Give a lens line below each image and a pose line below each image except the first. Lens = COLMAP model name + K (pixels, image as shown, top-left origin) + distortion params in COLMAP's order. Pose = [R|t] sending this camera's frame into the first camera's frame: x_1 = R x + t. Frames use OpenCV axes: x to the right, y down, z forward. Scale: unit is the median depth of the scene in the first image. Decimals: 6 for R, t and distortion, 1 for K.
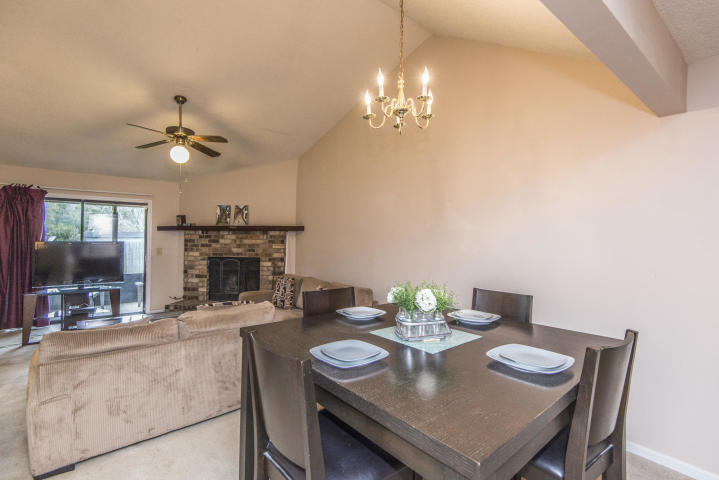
lens RADIAL K [[326.6, 0, 359.5], [0, 326.6, 237.3], [0, 0, 1]] dist [0.016554, -0.006313]
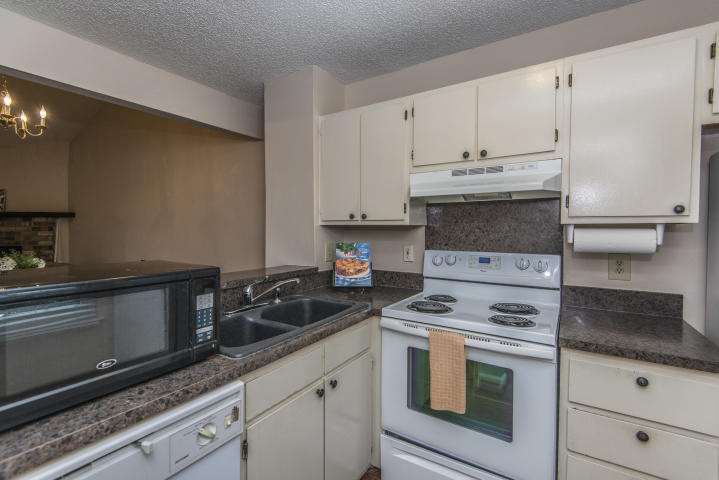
lens RADIAL K [[326.6, 0, 358.1], [0, 326.6, 239.2], [0, 0, 1]] dist [0.016554, -0.006313]
pose [[0.946755, -0.017678, 0.321471, 0.303178], [0.005142, 0.999194, 0.039805, 0.010272], [-0.321915, -0.036033, 0.946083, -0.203395]]
